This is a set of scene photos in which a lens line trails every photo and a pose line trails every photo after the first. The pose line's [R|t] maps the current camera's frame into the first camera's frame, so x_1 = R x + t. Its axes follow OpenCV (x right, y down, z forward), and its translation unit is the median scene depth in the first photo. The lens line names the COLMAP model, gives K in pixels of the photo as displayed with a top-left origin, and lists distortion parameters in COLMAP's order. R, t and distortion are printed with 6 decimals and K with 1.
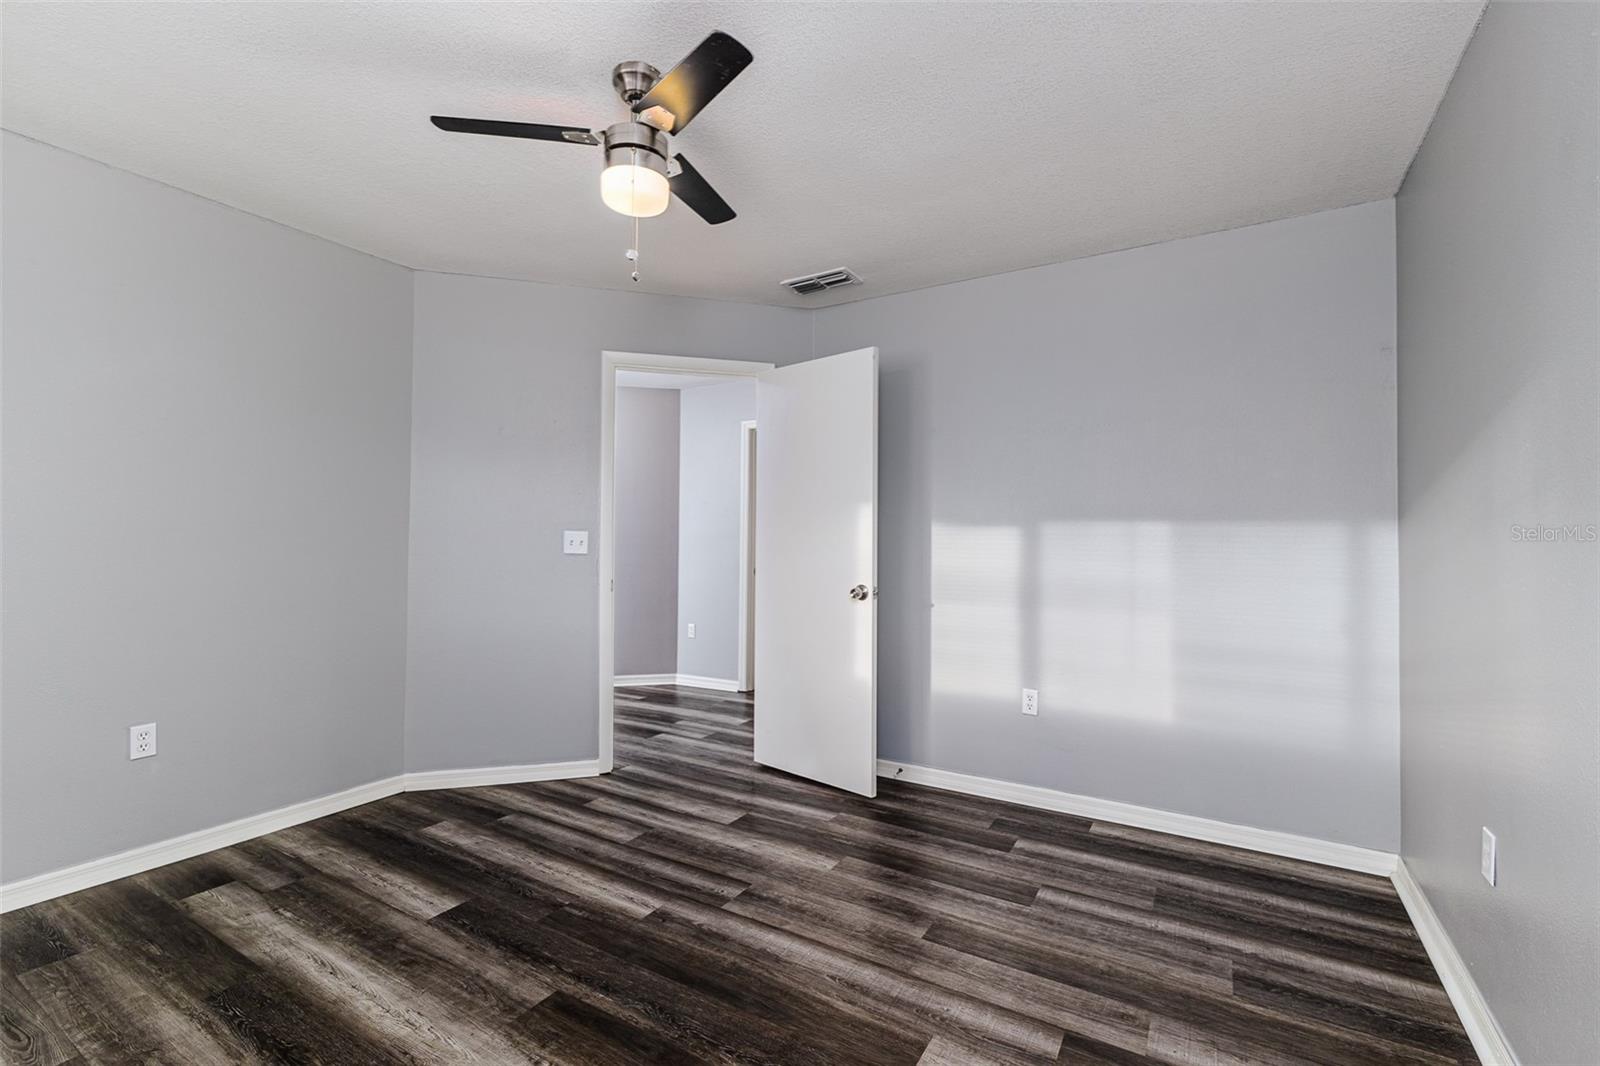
lens RADIAL K [[711.2, 0, 796.4], [0, 711.2, 537.3], [0, 0, 1]] dist [0.000769, 0.000065]
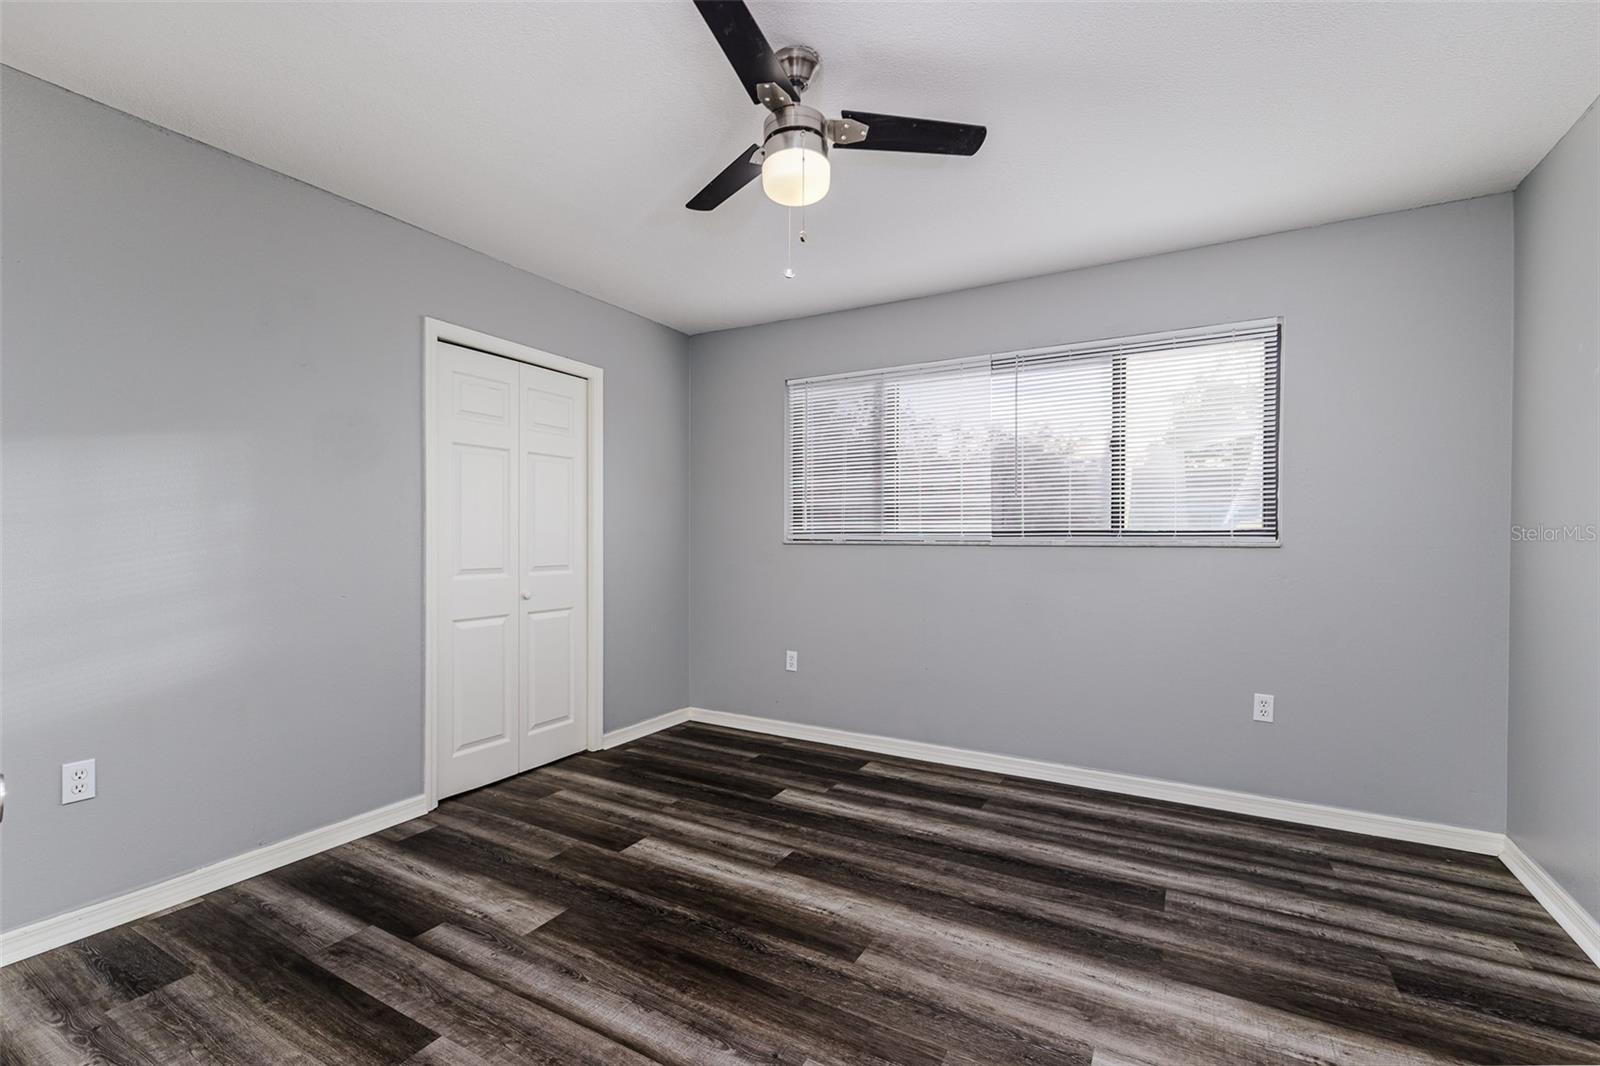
lens RADIAL K [[711.2, 0, 796.4], [0, 711.2, 537.3], [0, 0, 1]] dist [0.000769, 0.000065]
pose [[-0.999620, -0.011123, -0.025207, -0.213512], [-0.011063, 0.999936, -0.002495, 0.010718], [0.025233, -0.002216, -0.999679, 2.013679]]
